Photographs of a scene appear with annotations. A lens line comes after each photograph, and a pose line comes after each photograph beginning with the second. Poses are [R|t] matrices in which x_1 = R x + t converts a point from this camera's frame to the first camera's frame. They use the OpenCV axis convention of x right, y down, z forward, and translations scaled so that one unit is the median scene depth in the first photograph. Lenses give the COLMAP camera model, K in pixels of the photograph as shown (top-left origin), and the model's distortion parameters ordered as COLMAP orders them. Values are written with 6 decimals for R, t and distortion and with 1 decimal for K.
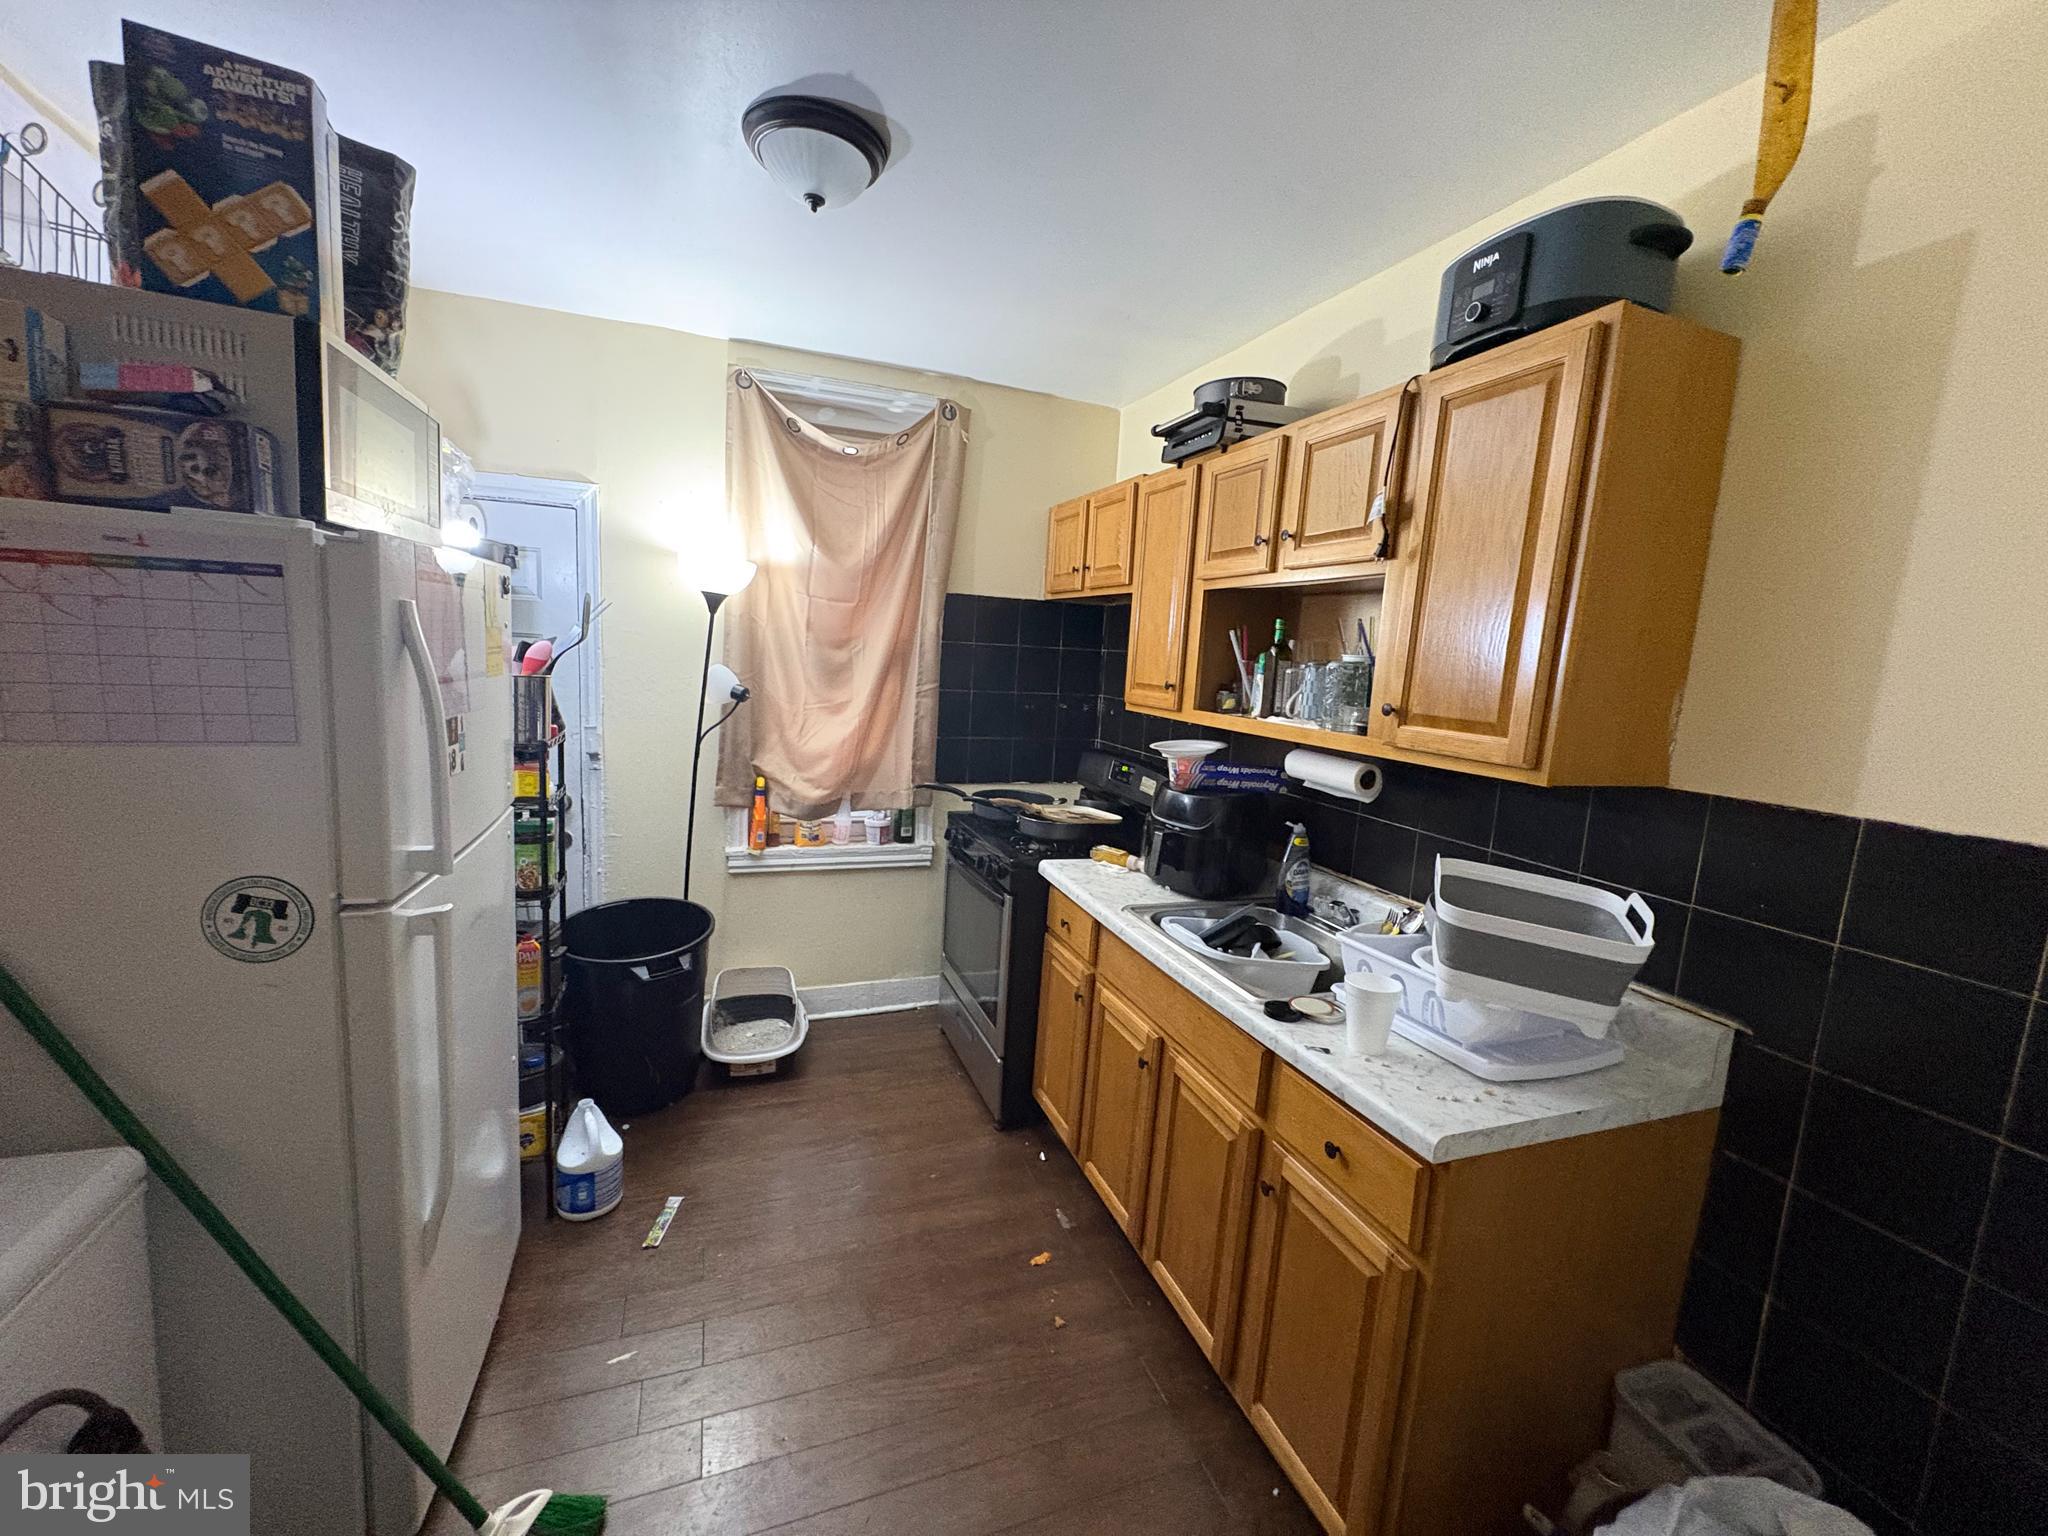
lens RADIAL K [[825.3, 0, 1019.5], [0, 825.3, 767.9], [0, 0, 1]] dist [0.001877, 0.000575]
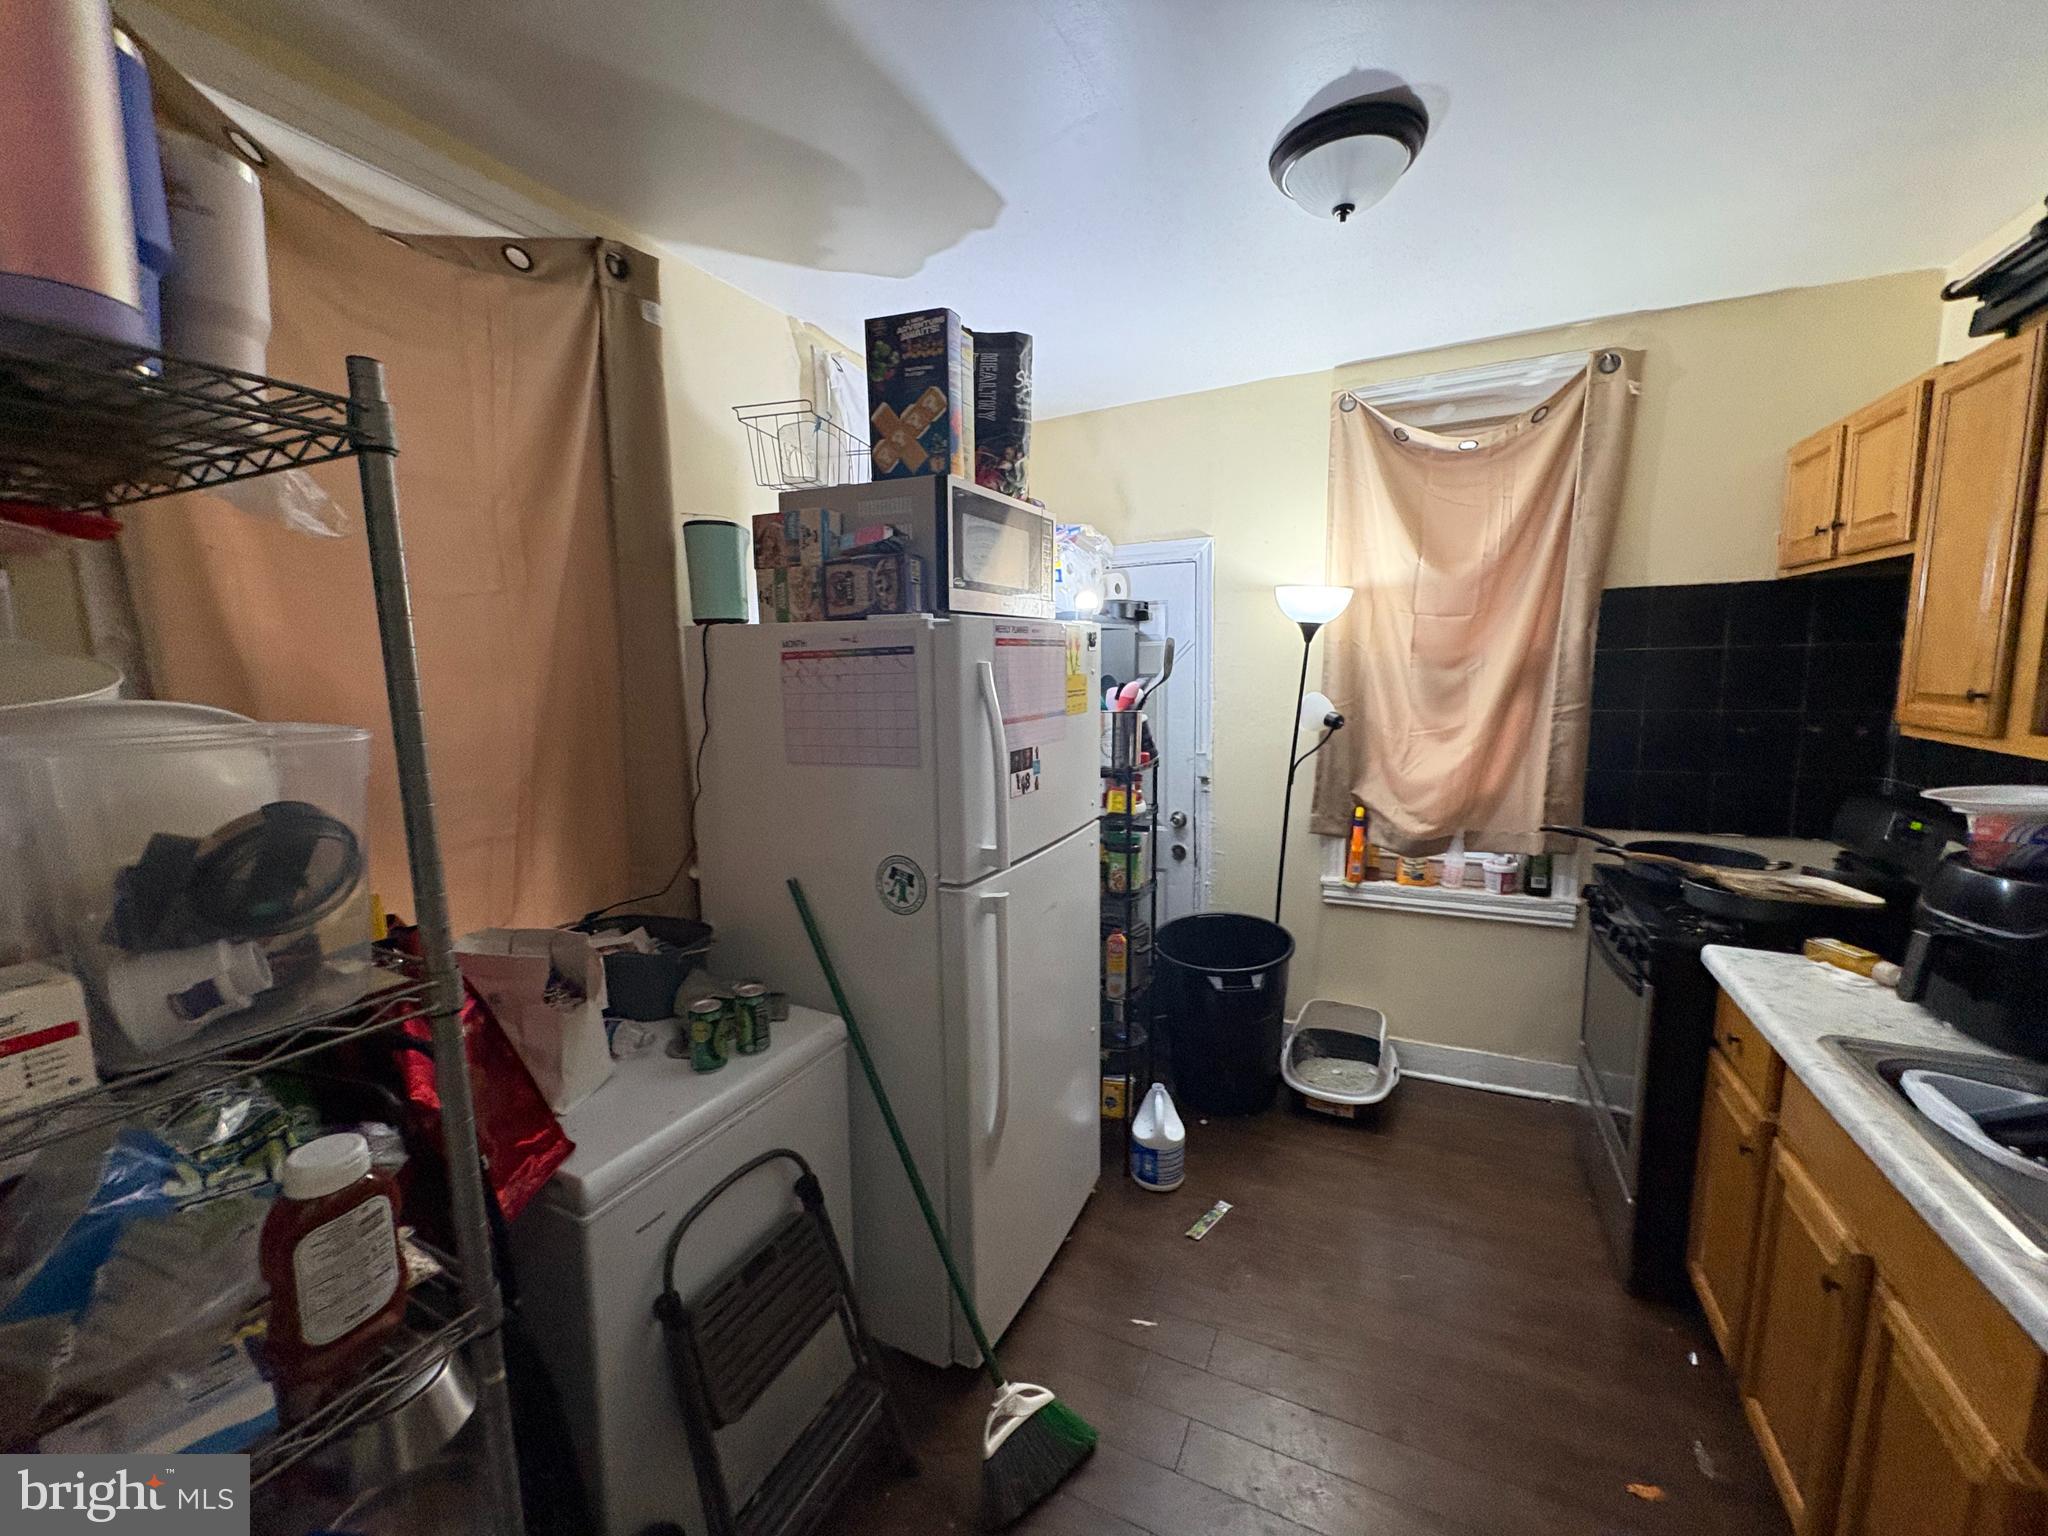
lens RADIAL K [[825.3, 0, 1021.4], [0, 825.3, 767.3], [0, 0, 1]] dist [0.001877, 0.000575]
pose [[0.685299, 0.021119, -0.727956, 0.149206], [-0.041990, 0.999062, -0.010545, -0.010711], [0.727051, 0.037794, 0.685543, 0.067741]]
